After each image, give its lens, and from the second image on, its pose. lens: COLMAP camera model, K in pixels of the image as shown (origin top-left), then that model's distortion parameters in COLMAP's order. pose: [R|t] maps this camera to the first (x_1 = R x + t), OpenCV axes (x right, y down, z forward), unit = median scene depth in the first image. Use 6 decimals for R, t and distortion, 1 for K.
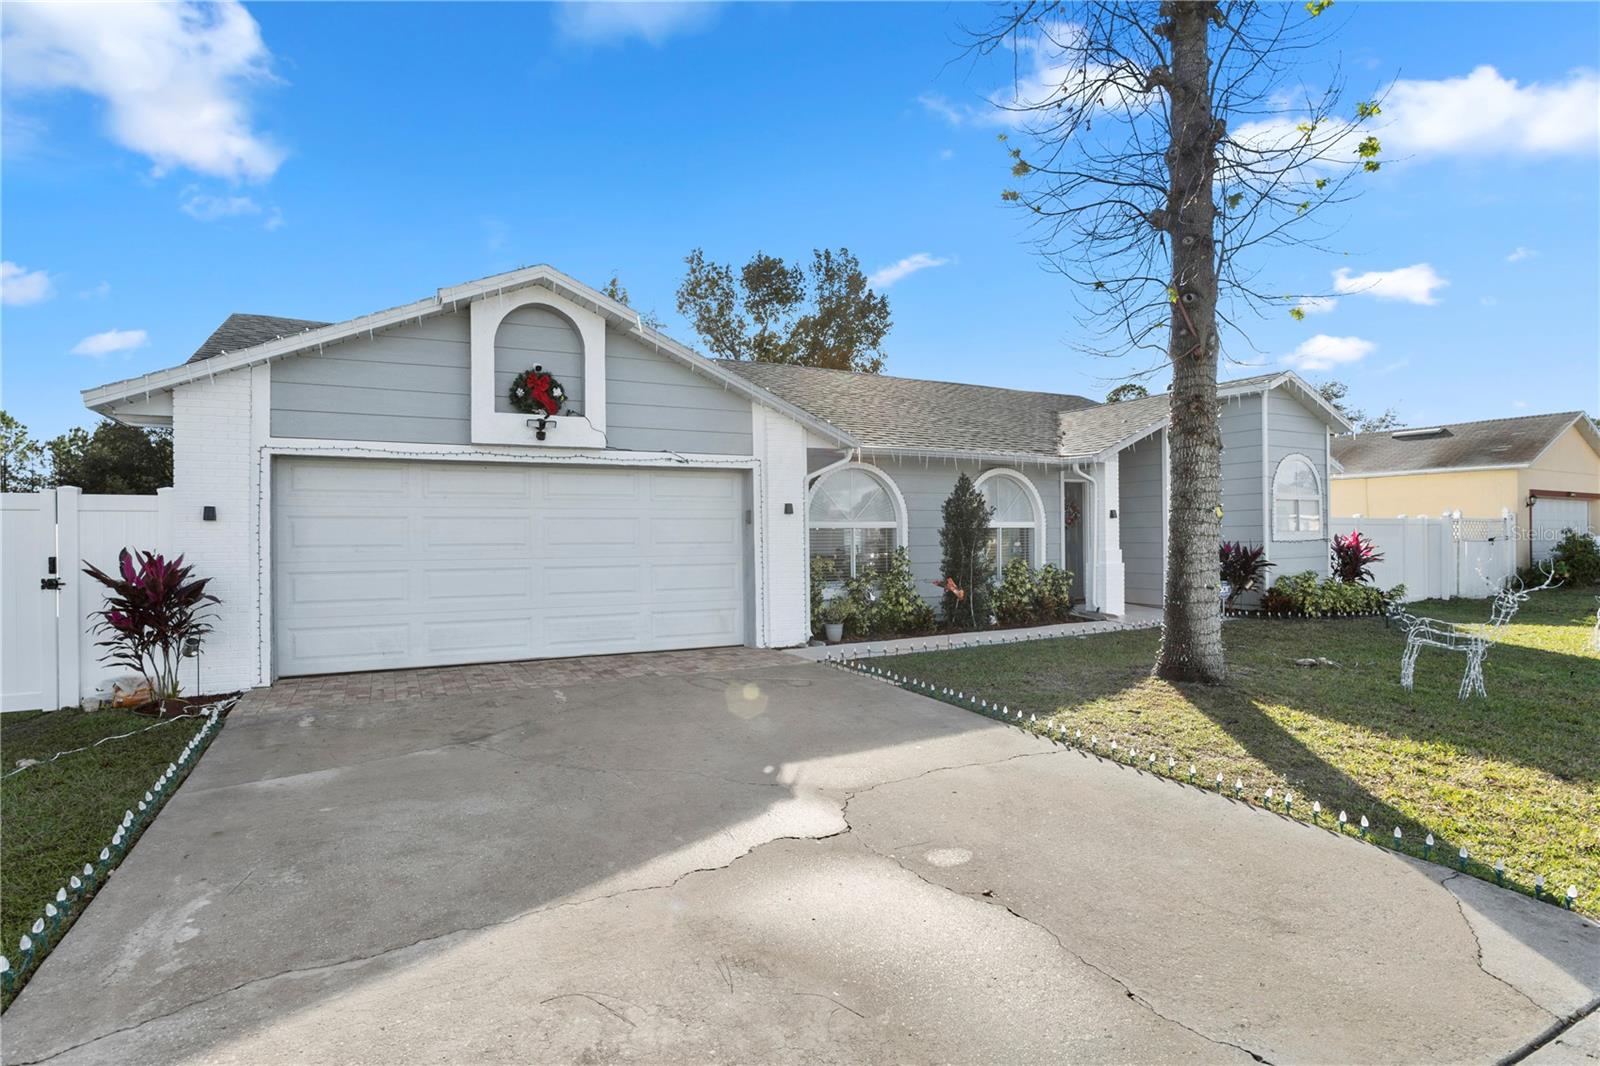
lens RADIAL K [[767.1, 0, 812.4], [0, 767.1, 534.2], [0, 0, 1]] dist [-0.016818, 0.005345]
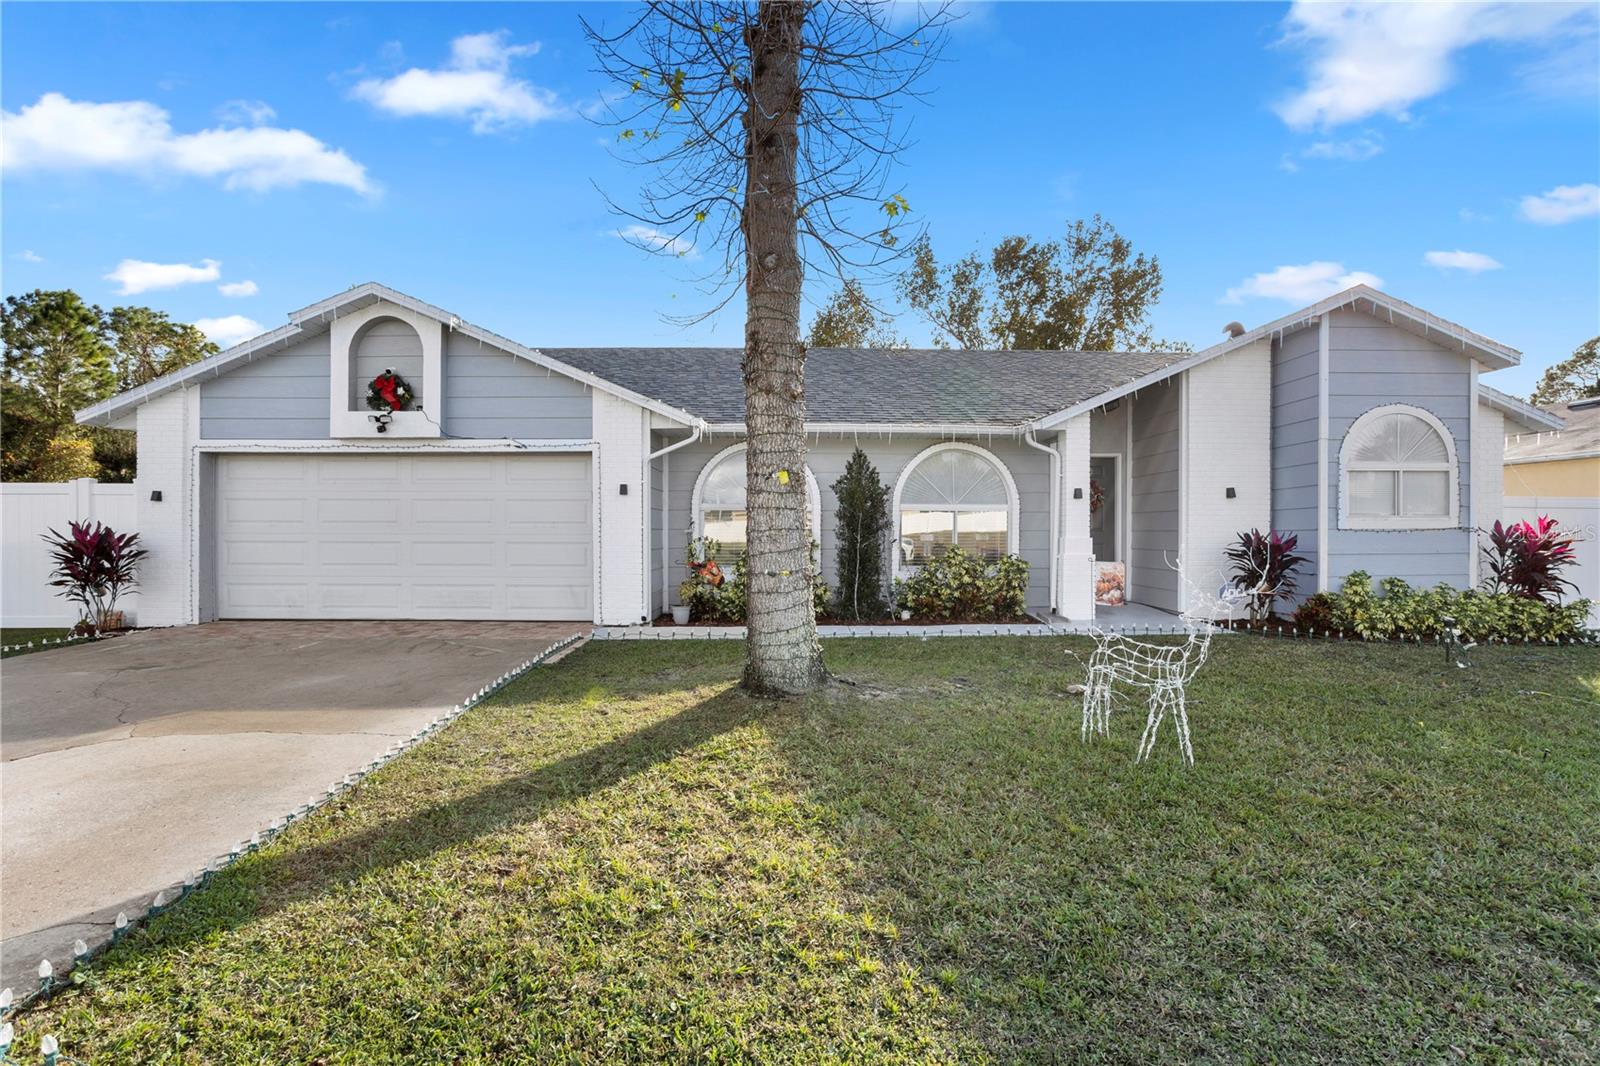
lens RADIAL K [[767.1, 0, 886.8], [0, 767.1, 532.0], [0, 0, 1]] dist [-0.016818, 0.005345]
pose [[0.900558, 0.007735, -0.434668, 0.811740], [-0.007753, 0.999968, 0.001731, 0.020855], [0.434668, 0.001811, 0.900589, 0.267786]]
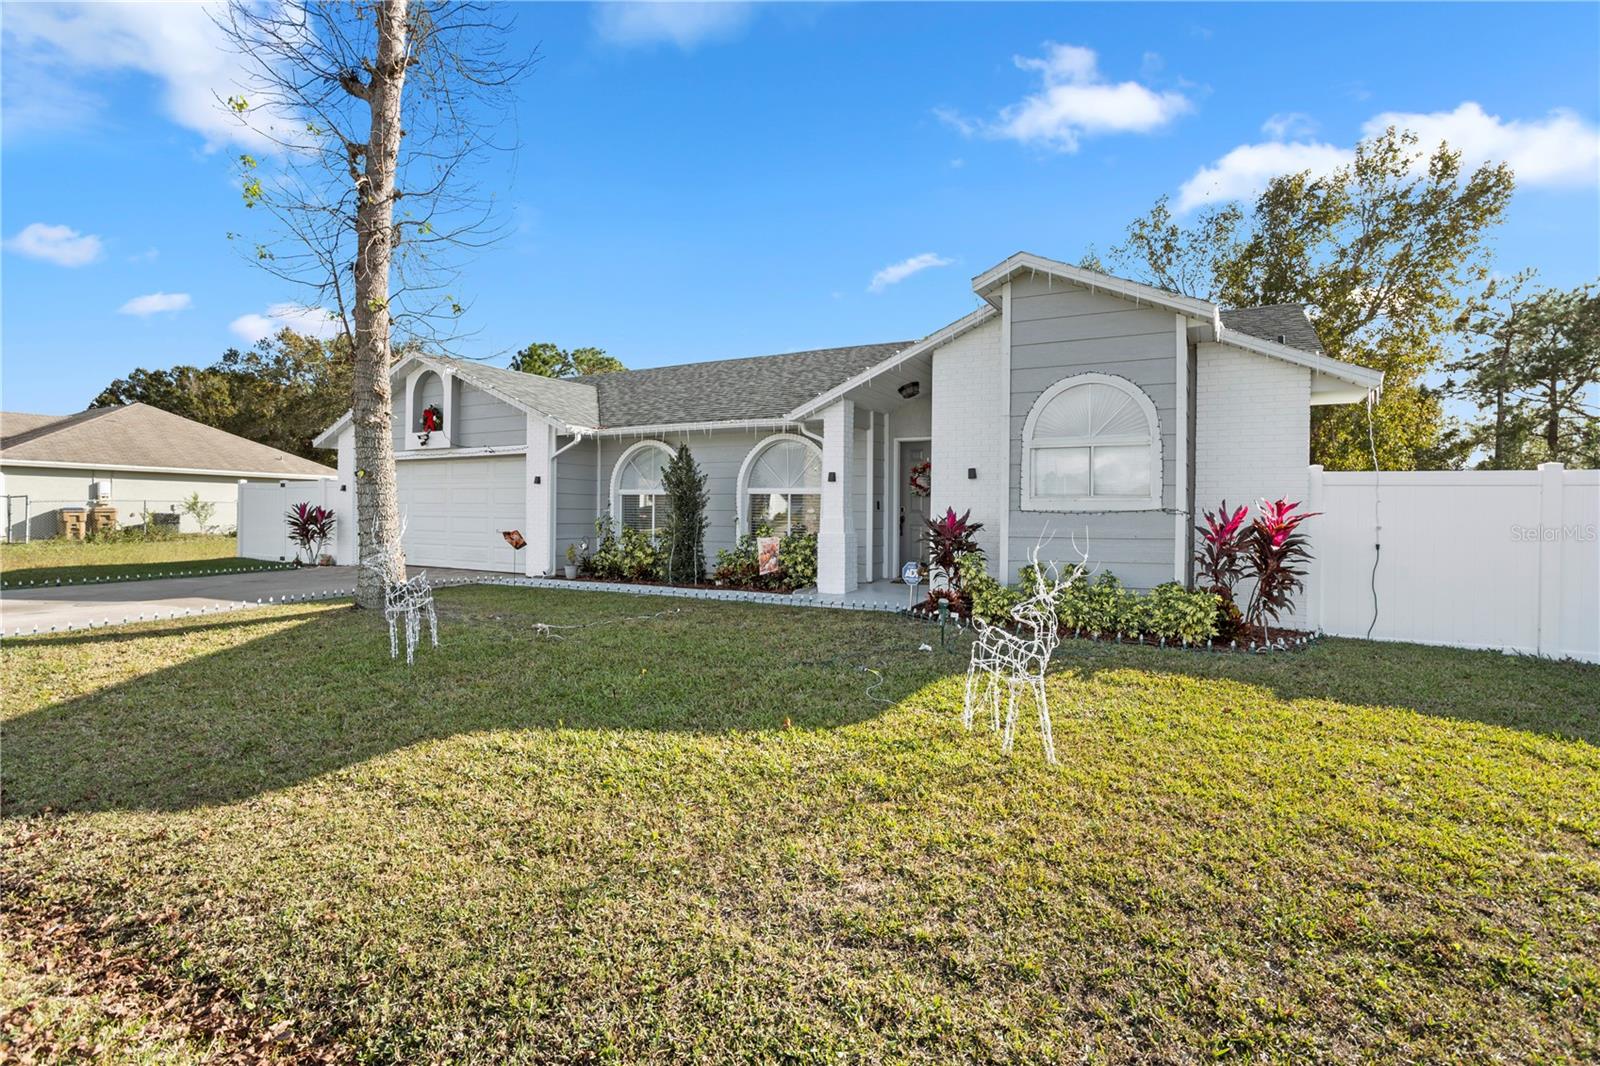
lens RADIAL K [[767.1, 0, 809.2], [0, 767.1, 517.5], [0, 0, 1]] dist [-0.016818, 0.005345]
pose [[0.557581, 0.016363, -0.829961, 1.598003], [-0.012898, 0.999856, 0.011047, 0.015268], [0.830022, 0.004545, 0.557712, 0.705329]]
